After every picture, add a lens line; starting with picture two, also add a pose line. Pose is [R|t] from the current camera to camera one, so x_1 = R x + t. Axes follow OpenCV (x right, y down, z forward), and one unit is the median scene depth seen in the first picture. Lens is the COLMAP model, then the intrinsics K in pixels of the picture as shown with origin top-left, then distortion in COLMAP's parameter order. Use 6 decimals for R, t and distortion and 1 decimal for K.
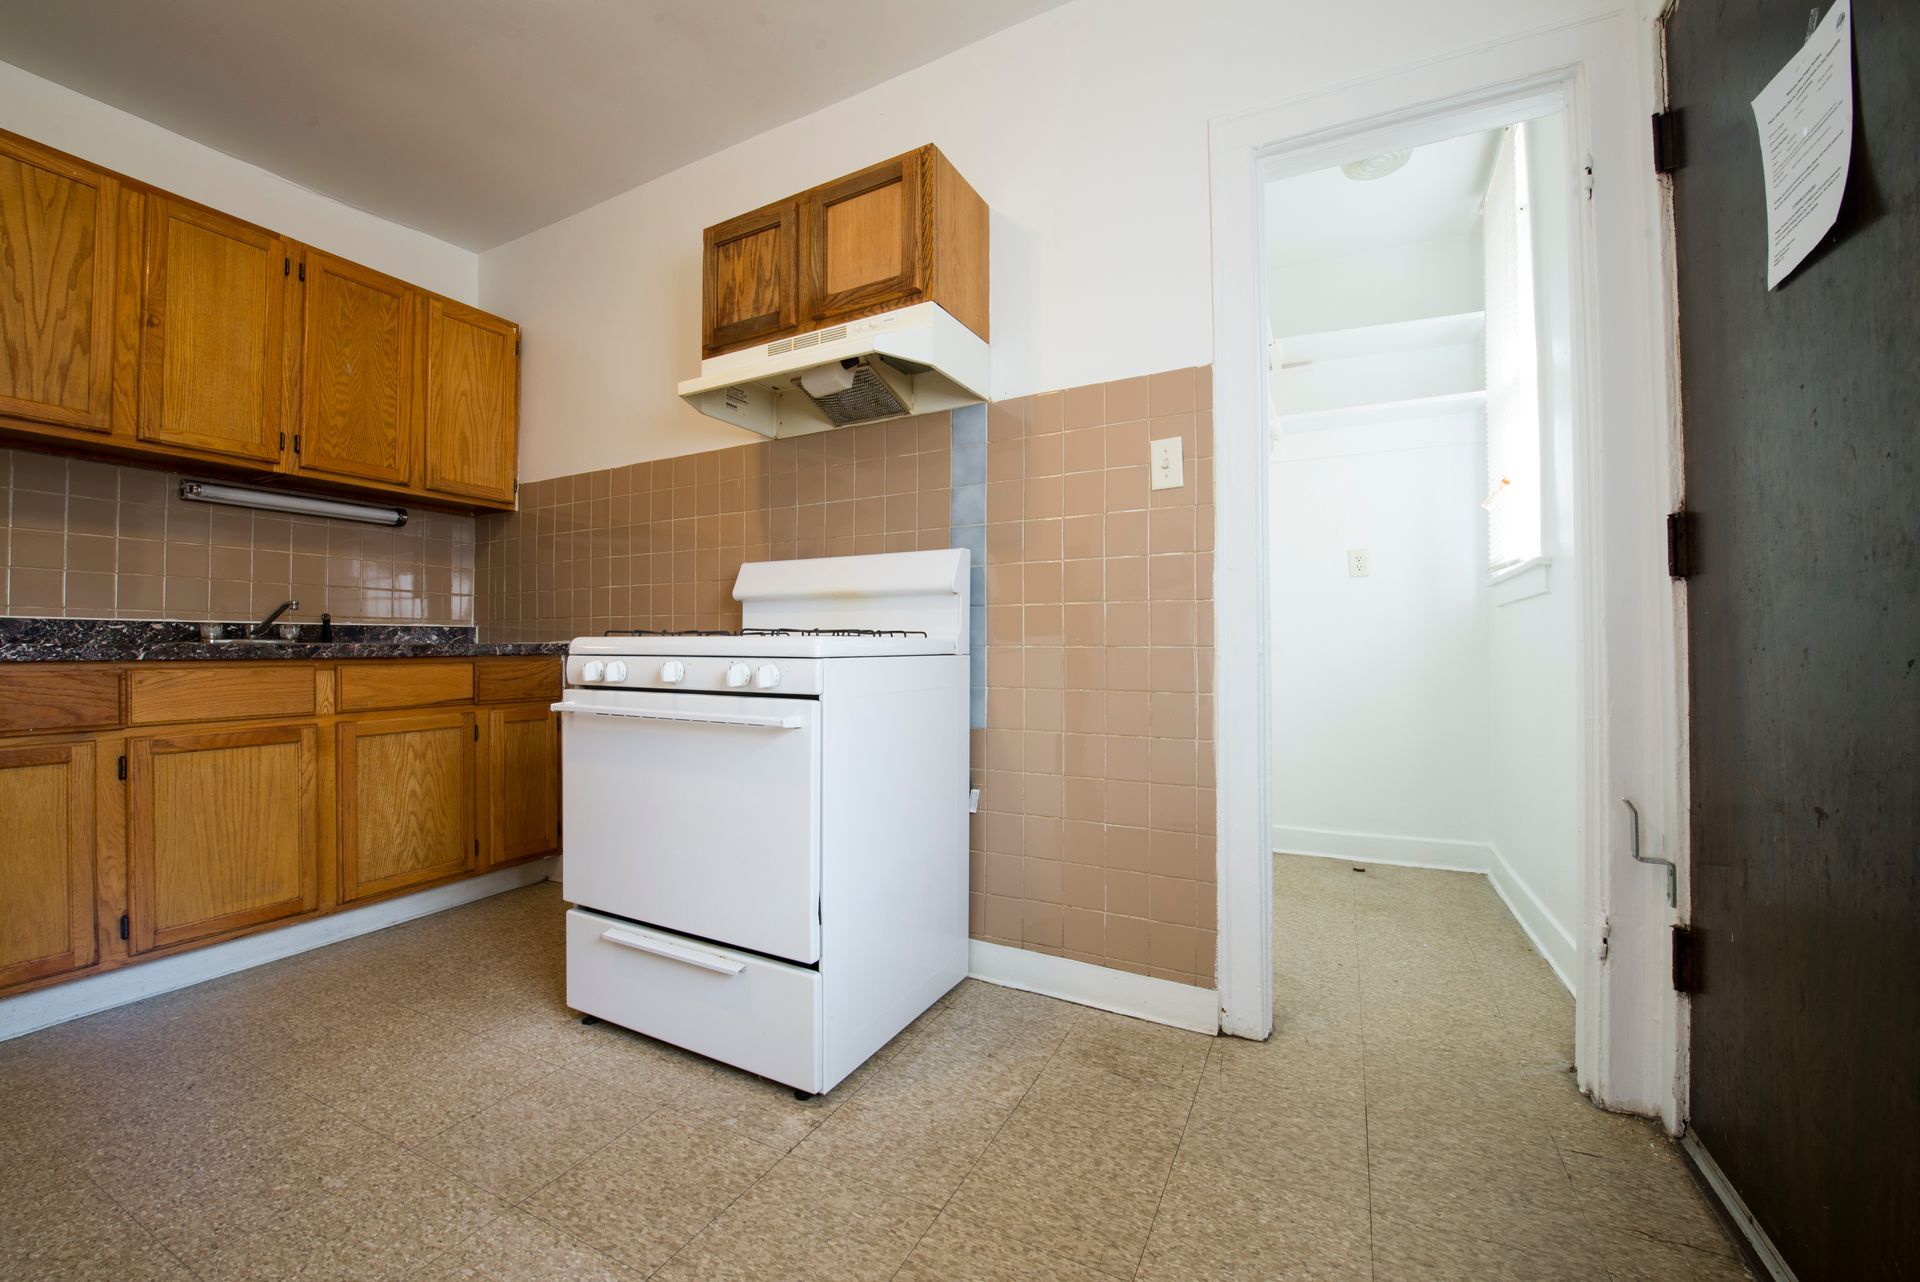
lens RADIAL K [[763.0, 0, 958.8], [0, 763.0, 644.6], [0, 0, 1]] dist [-0.013545, -0.003395]
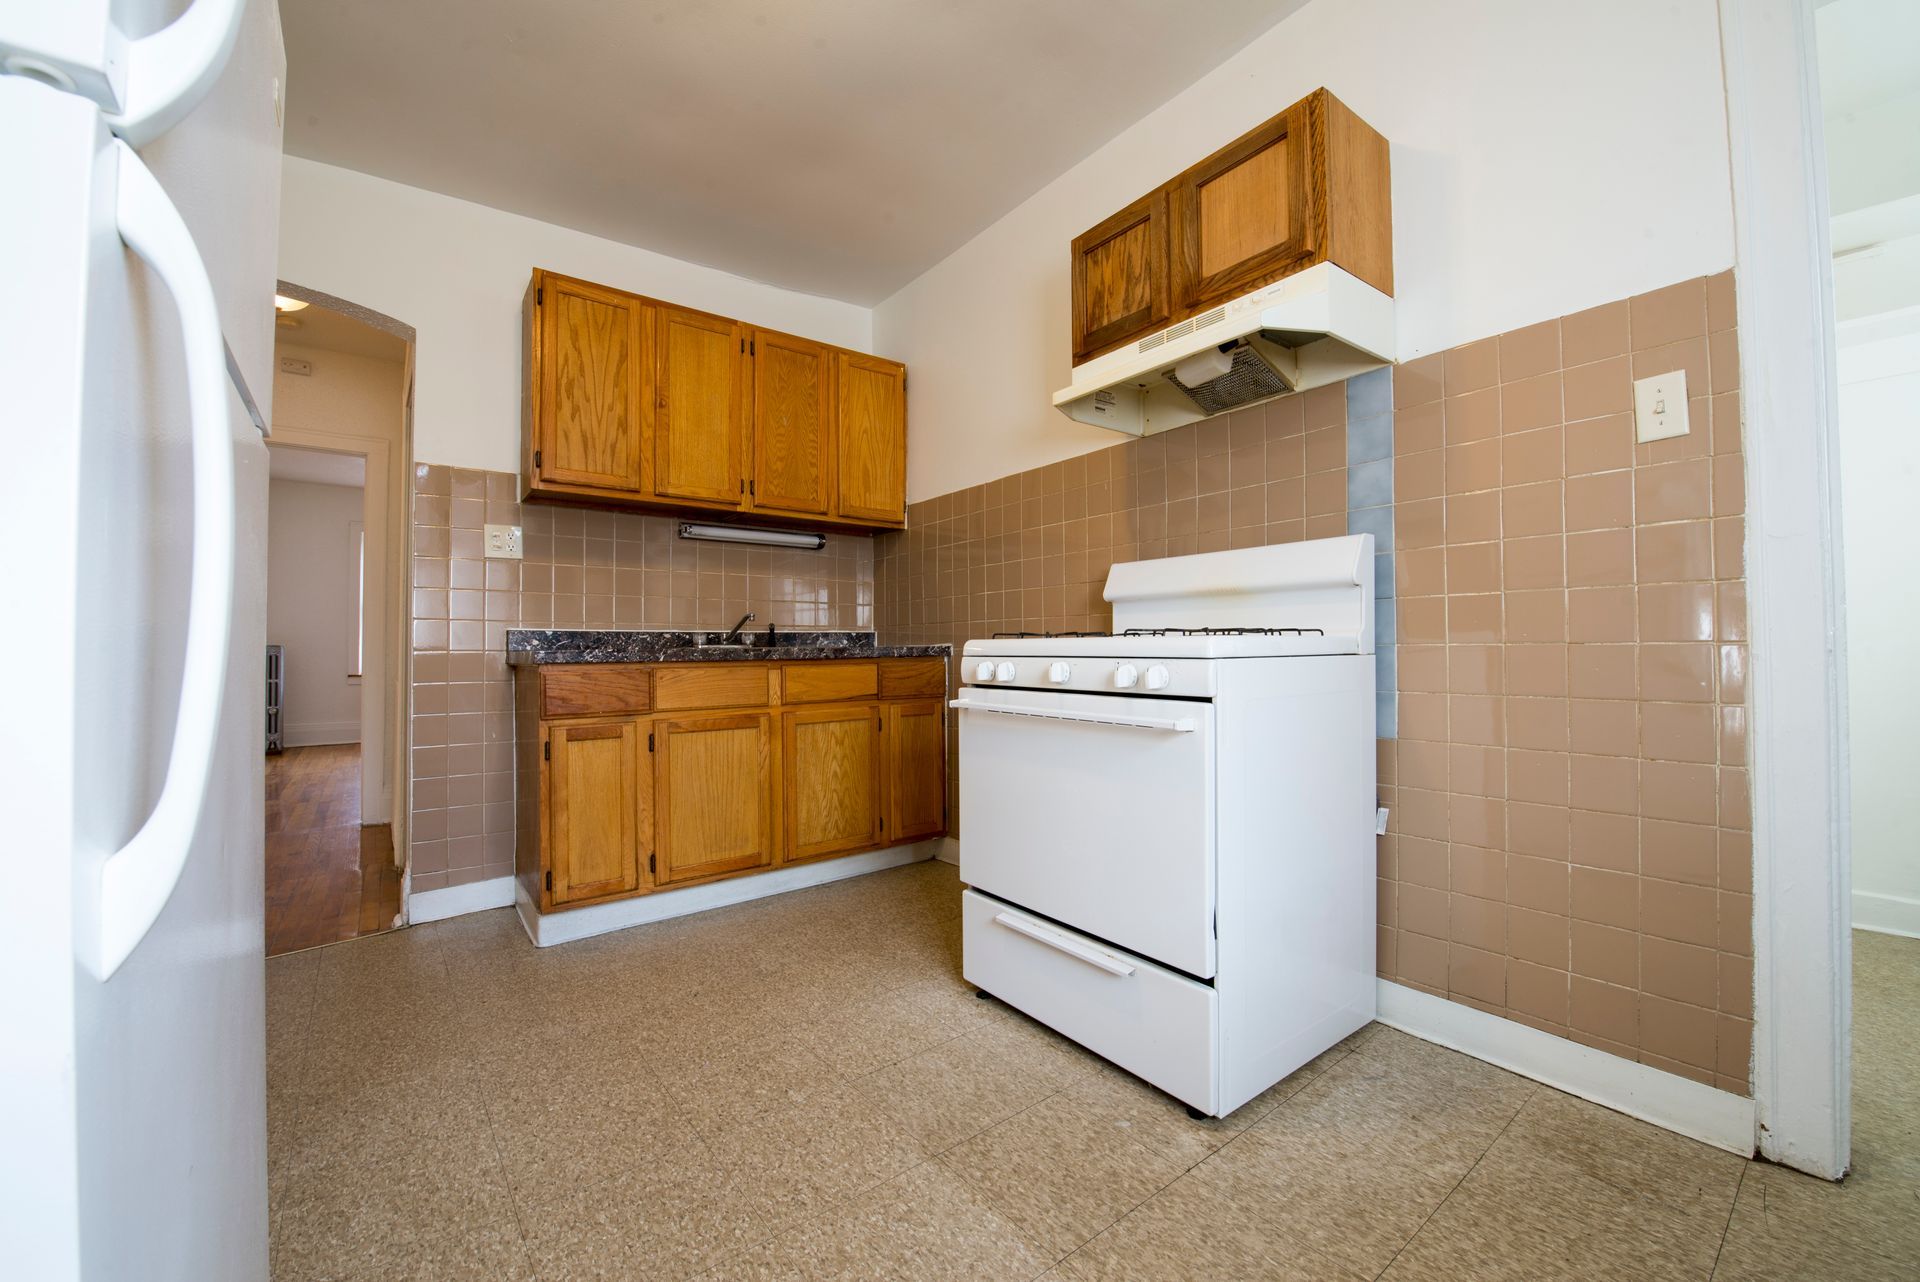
lens RADIAL K [[763.0, 0, 958.8], [0, 763.0, 644.6], [0, 0, 1]] dist [-0.013545, -0.003395]
pose [[0.906698, -0.010201, -0.421656, -0.053484], [0.009856, 0.999947, -0.002998, 0.000152], [0.421664, -0.001437, 0.906751, 0.003978]]
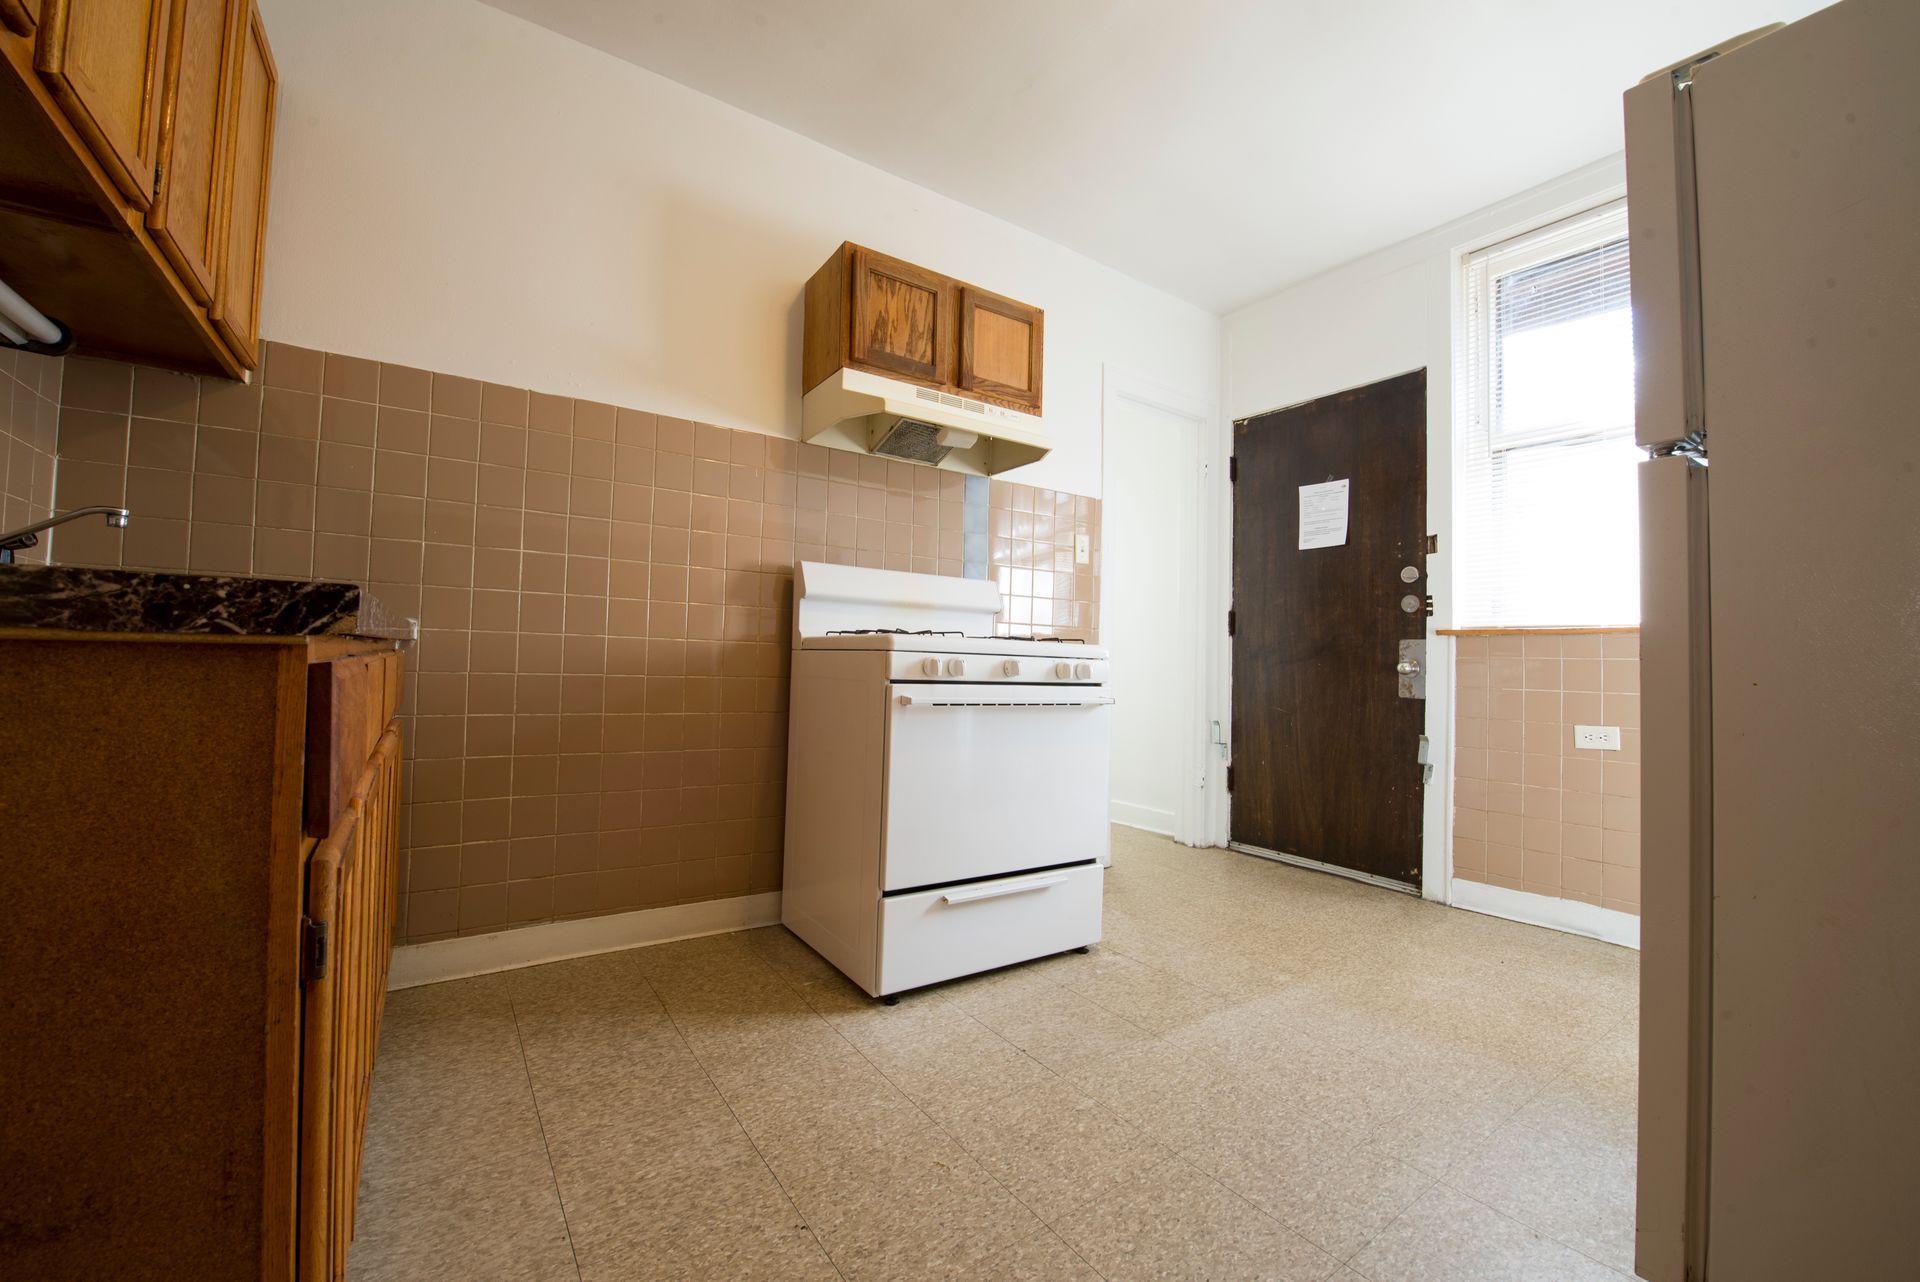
lens RADIAL K [[770.3, 0, 939.9], [0, 770.3, 647.7], [0, 0, 1]] dist [-0.022150, -0.000540]
pose [[0.471049, 0.029236, 0.881623, -1.342269], [-0.031209, 0.999377, -0.016466, 0.023401], [-0.881555, -0.019758, 0.471668, 0.434697]]
